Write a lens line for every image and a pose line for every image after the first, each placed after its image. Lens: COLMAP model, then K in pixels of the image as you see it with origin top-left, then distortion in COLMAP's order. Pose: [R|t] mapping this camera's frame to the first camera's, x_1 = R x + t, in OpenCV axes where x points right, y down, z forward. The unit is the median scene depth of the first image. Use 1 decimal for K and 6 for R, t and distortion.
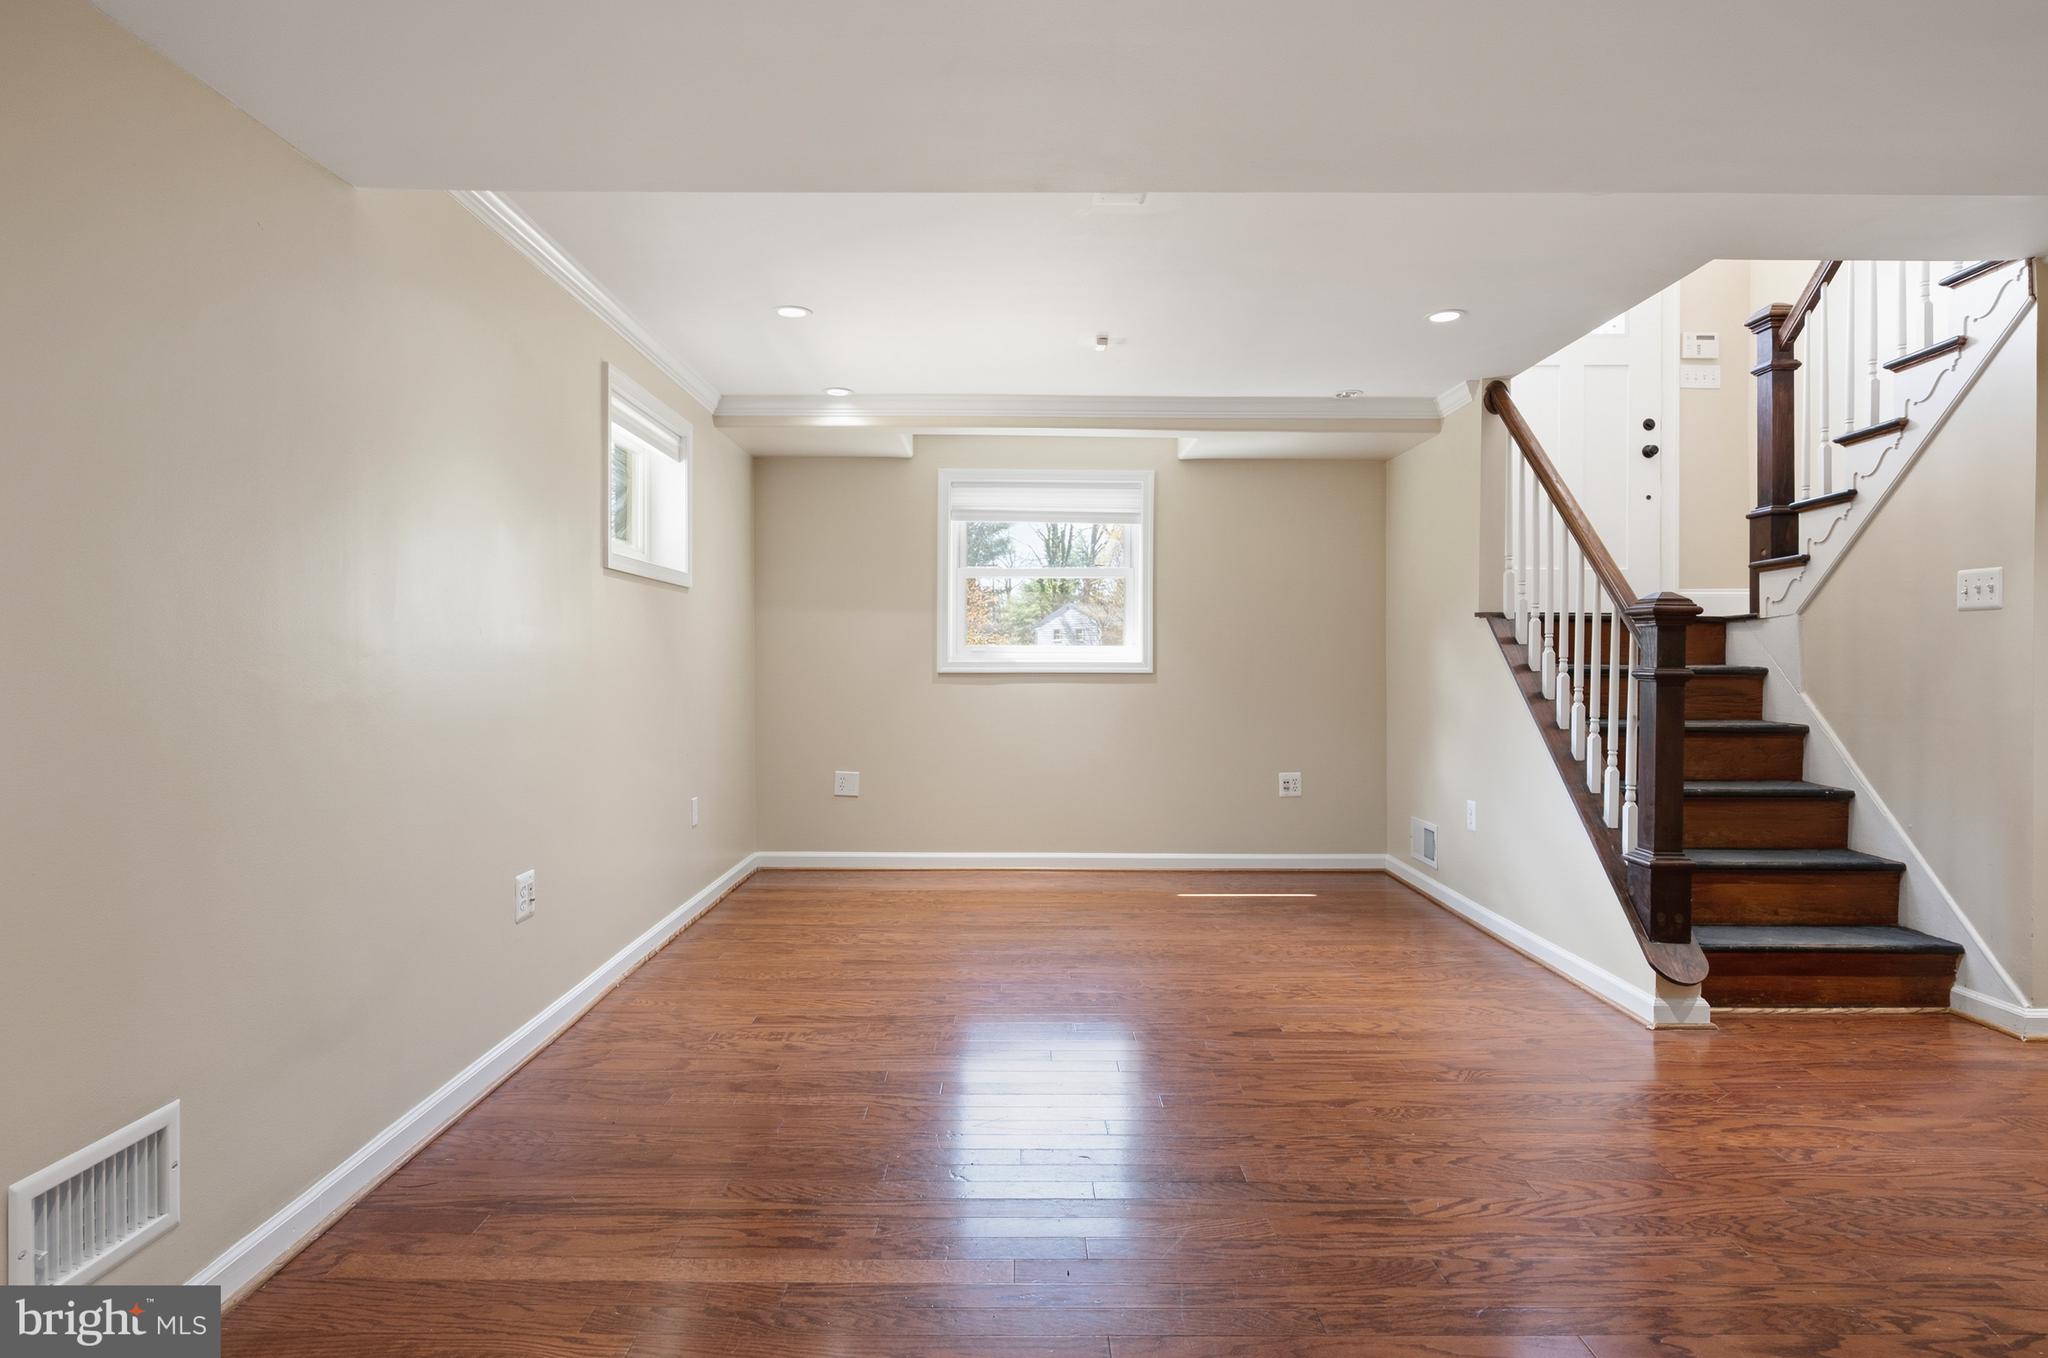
lens RADIAL K [[1122.2, 0, 1024.0], [0, 1122.2, 679.0], [0, 0, 1]] dist [0.001691, 0.000933]
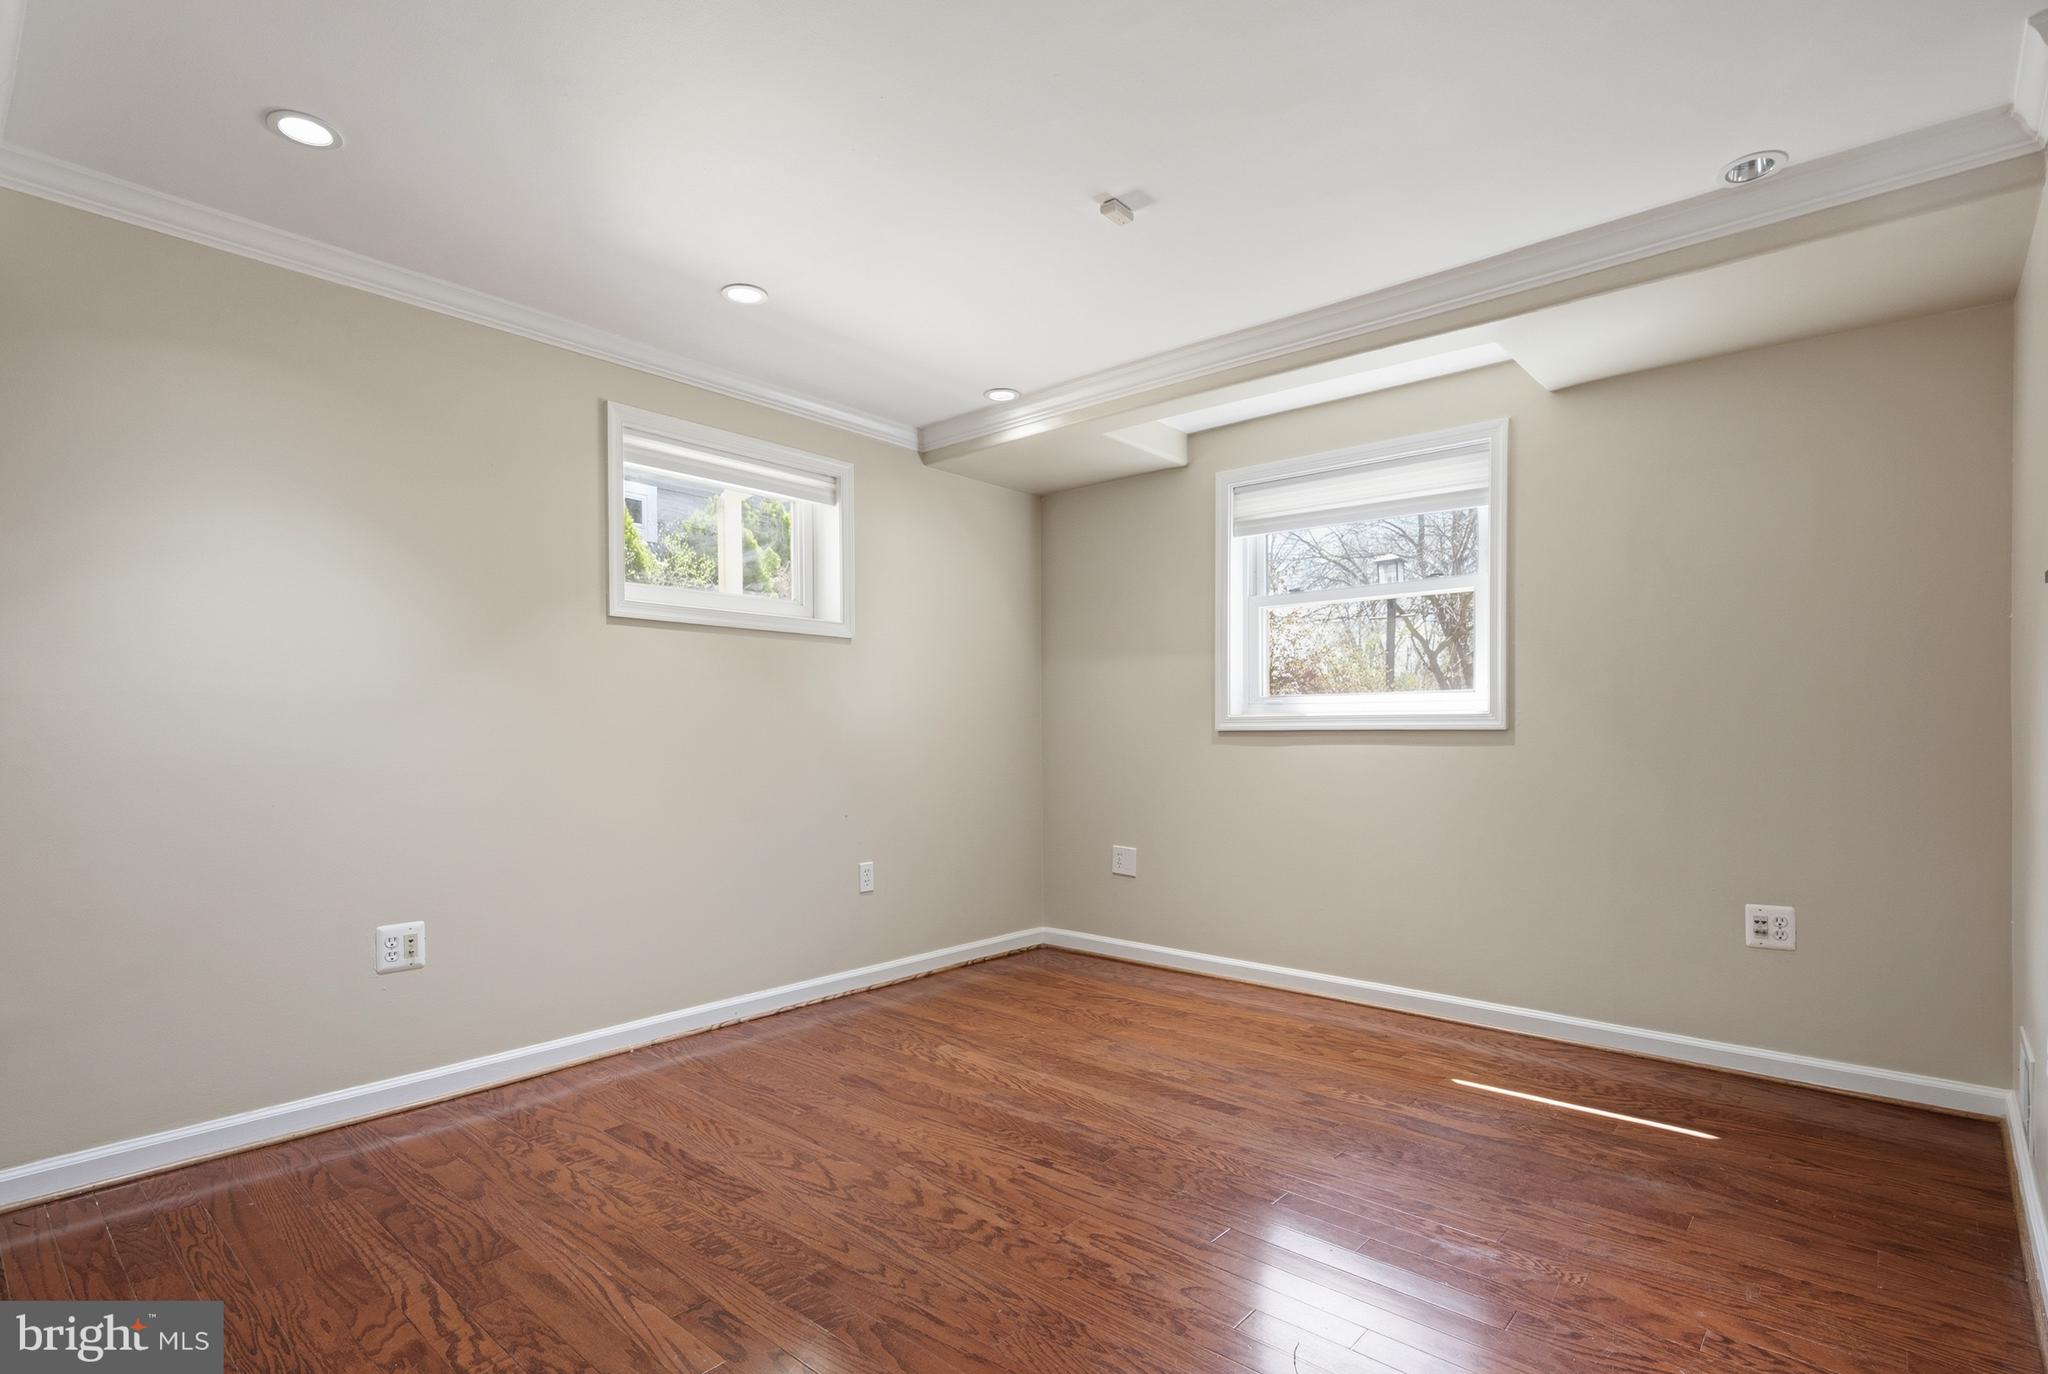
lens RADIAL K [[1002.9, 0, 1025.0], [0, 1002.9, 750.1], [0, 0, 1]] dist [0.003809, 0.000455]
pose [[0.744206, 0.007654, -0.667906, 0.525163], [-0.008014, 0.999965, 0.002530, 0.013280], [0.667902, 0.003470, 0.744241, 0.671955]]
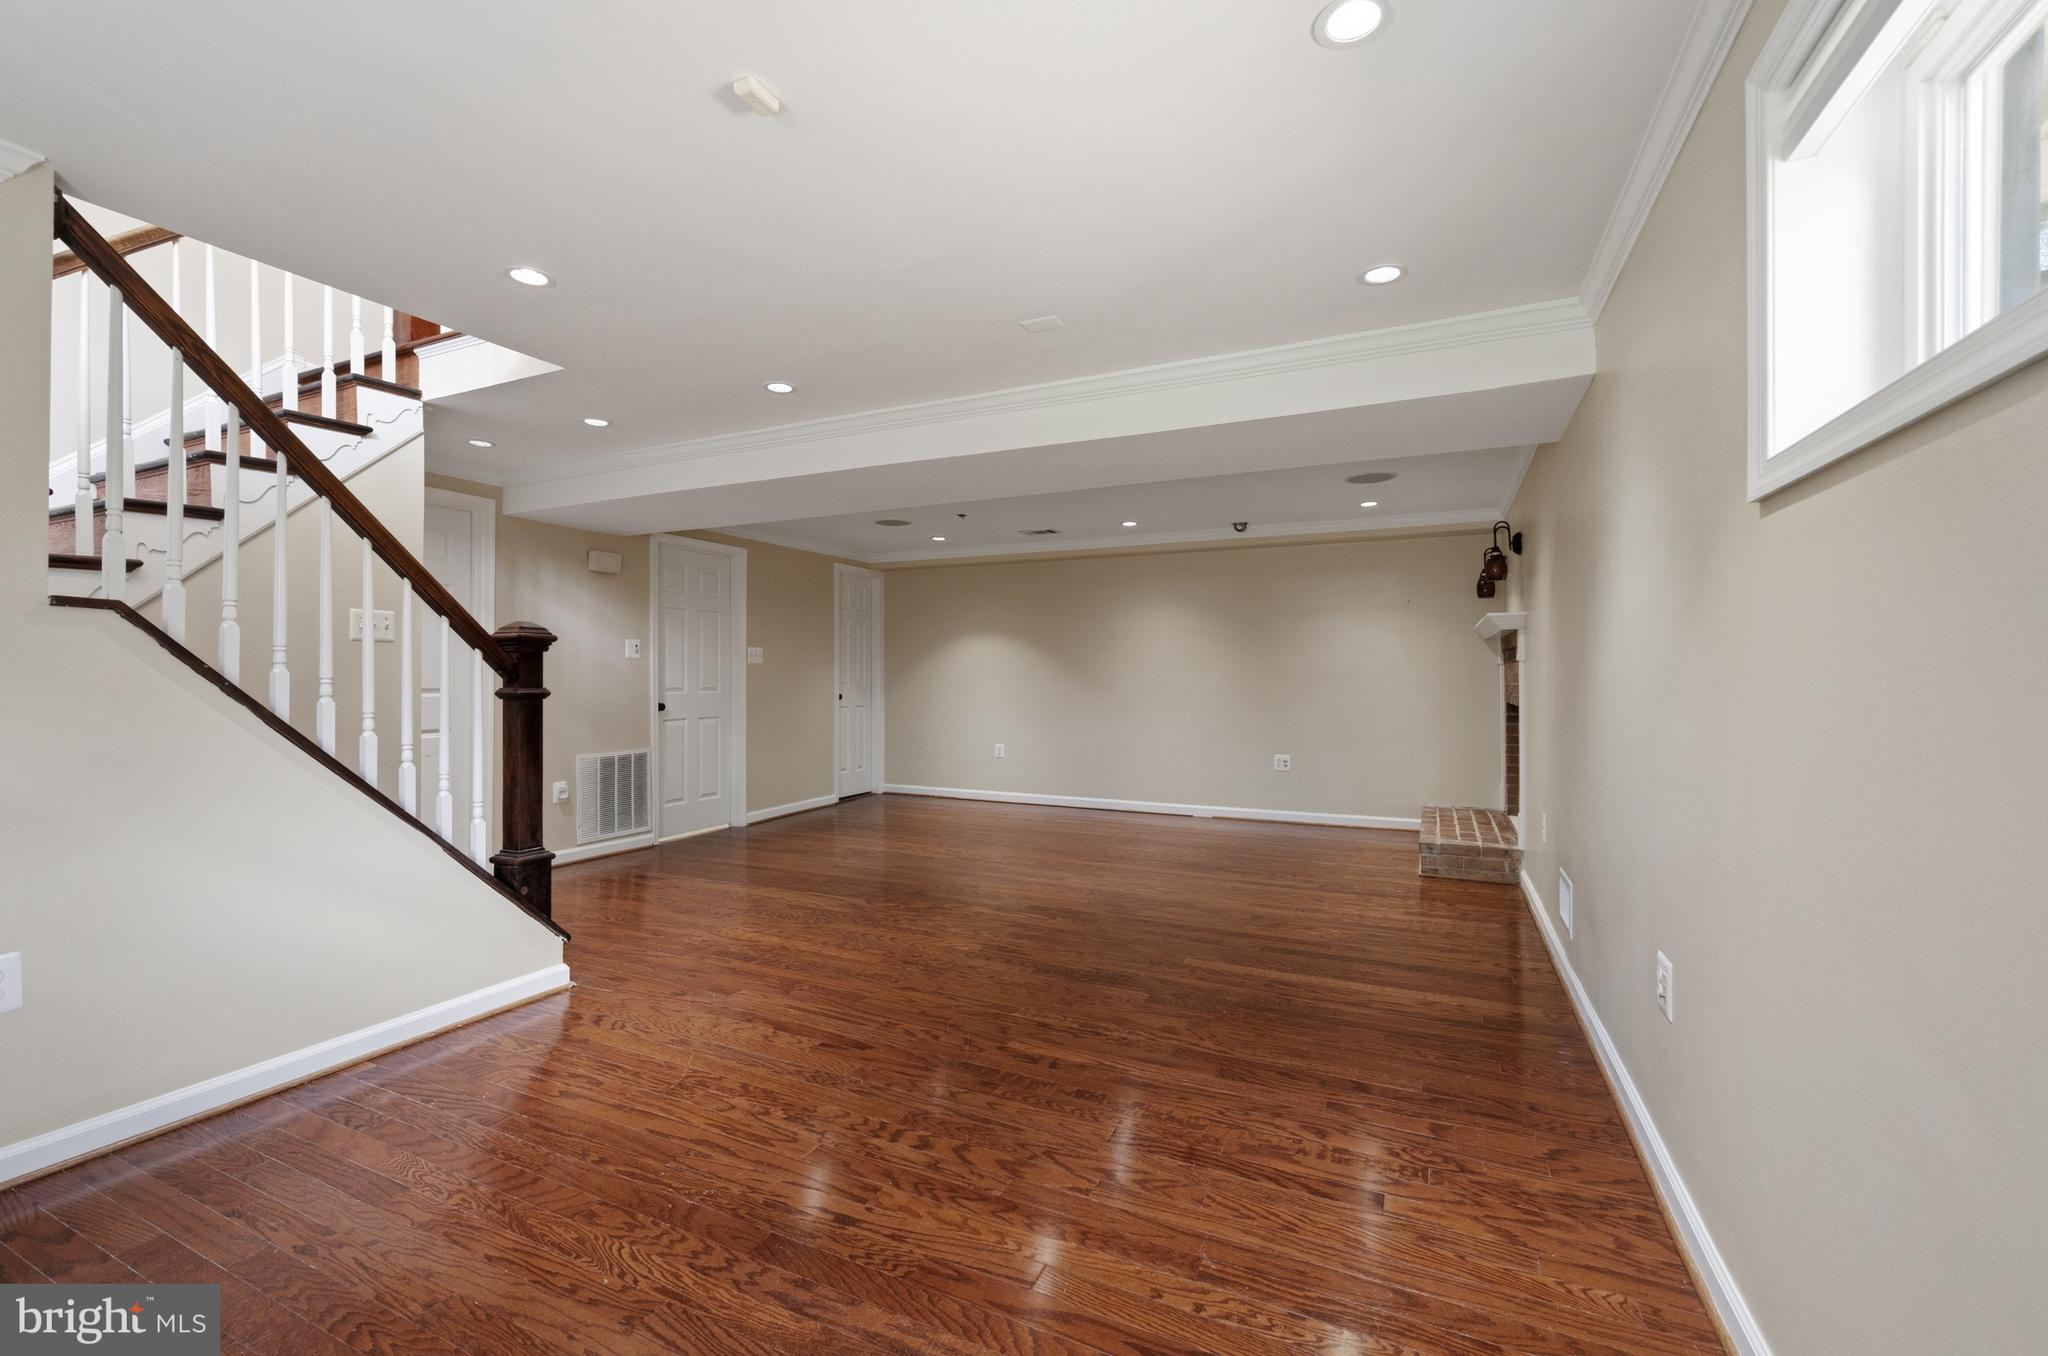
lens RADIAL K [[842.8, 0, 1024.0], [0, 842.8, 678.0], [0, 0, 1]] dist [0.001236, 0.000121]
pose [[-0.899769, -0.005059, 0.436338, -0.279897], [0.002357, 0.999862, 0.016452, -0.034864], [-0.436361, 0.015832, -0.899633, 1.646384]]
